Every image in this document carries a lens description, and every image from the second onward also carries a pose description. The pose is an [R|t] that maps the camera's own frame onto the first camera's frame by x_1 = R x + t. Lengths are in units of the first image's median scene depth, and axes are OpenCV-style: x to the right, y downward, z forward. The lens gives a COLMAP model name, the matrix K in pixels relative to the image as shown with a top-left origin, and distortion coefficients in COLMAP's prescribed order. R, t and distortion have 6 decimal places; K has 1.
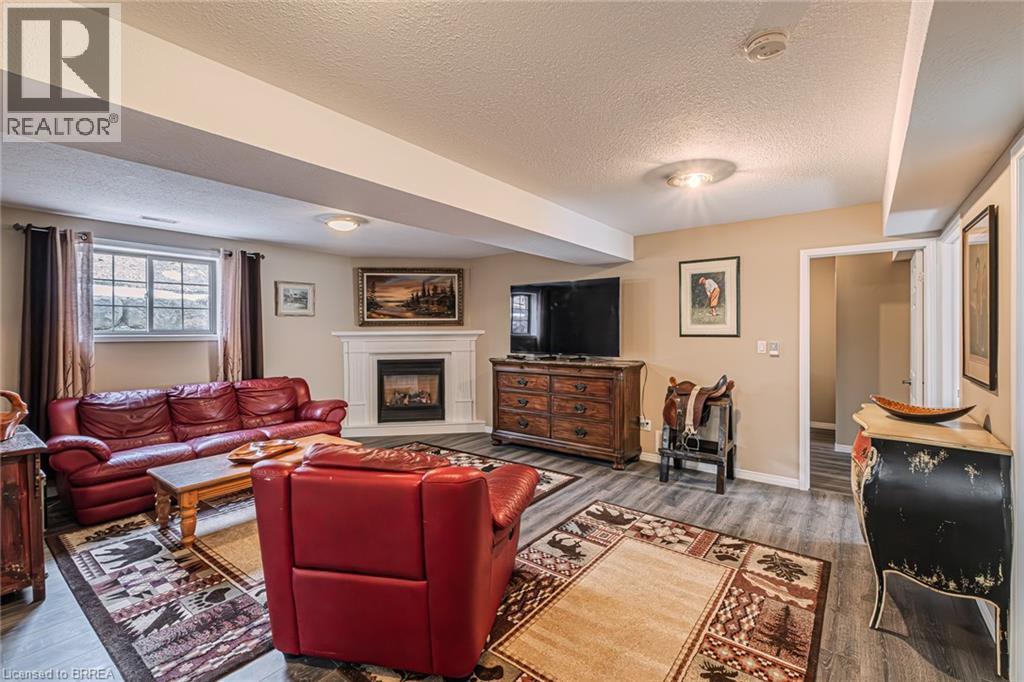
lens RADIAL K [[444.5, 0, 514.9], [0, 444.5, 338.0], [0, 0, 1]] dist [0.007911, -0.008020]
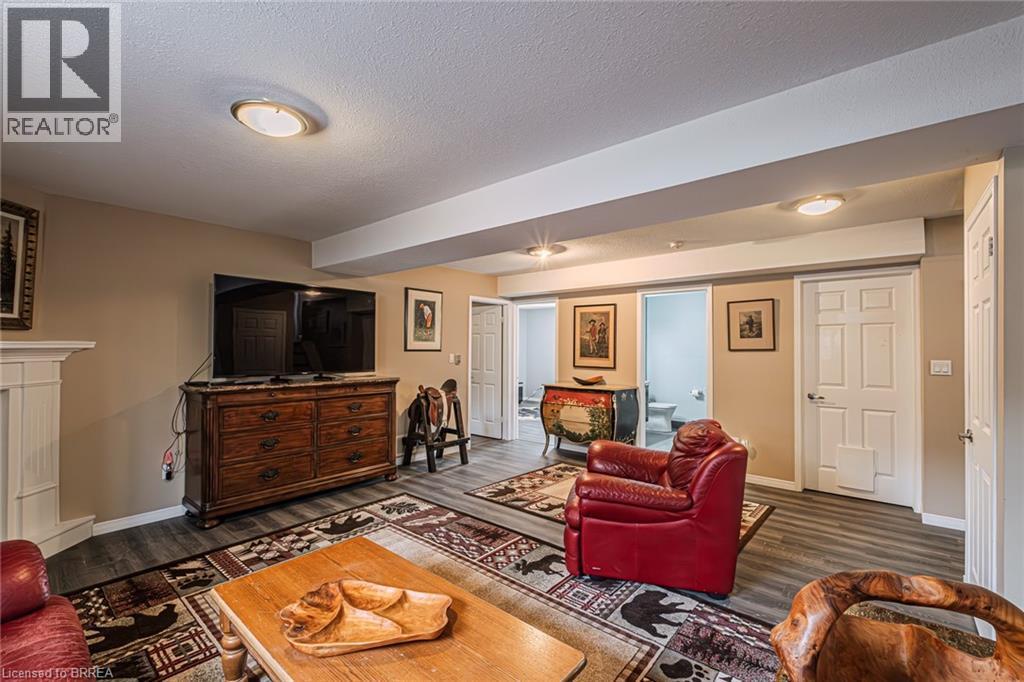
lens RADIAL K [[438.8, 0, 525.6], [0, 438.8, 342.3], [0, 0, 1]] dist [-0.000068, -0.000315]
pose [[0.046257, 0.017821, 0.998771, -0.627791], [0.010850, 0.999773, -0.018341, -0.001366], [-0.998871, 0.011685, 0.046053, 0.520497]]
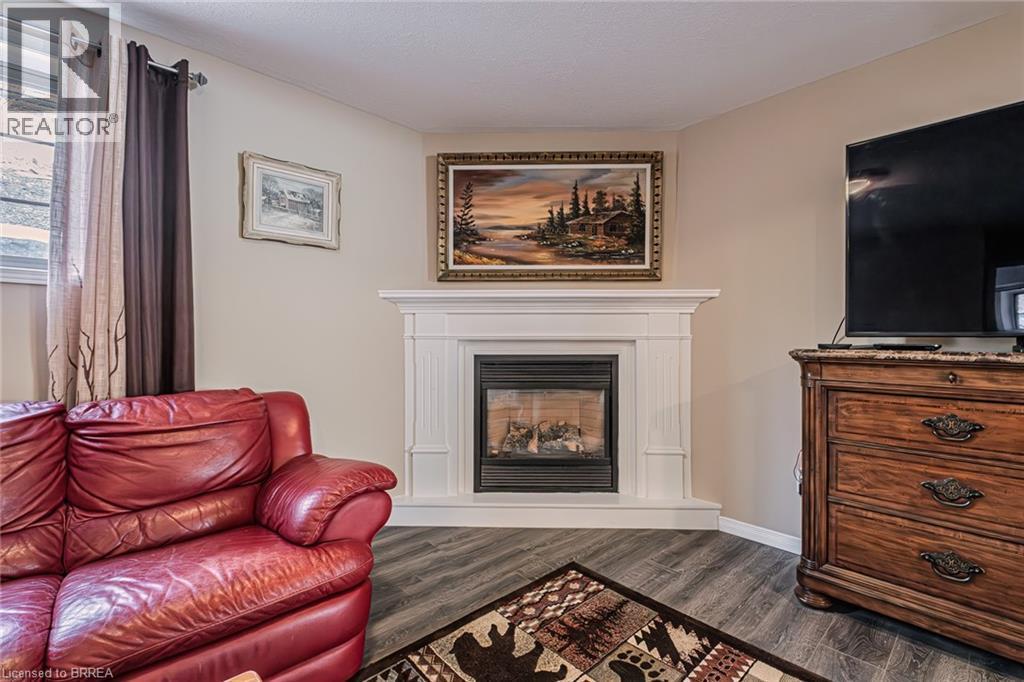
lens RADIAL K [[444.5, 0, 514.9], [0, 444.5, 338.0], [0, 0, 1]] dist [0.007911, -0.008020]
pose [[0.984869, 0.006999, -0.173158, -0.207958], [-0.010499, 0.999759, -0.019305, 0.044634], [0.172981, 0.020831, 0.984705, 0.611781]]
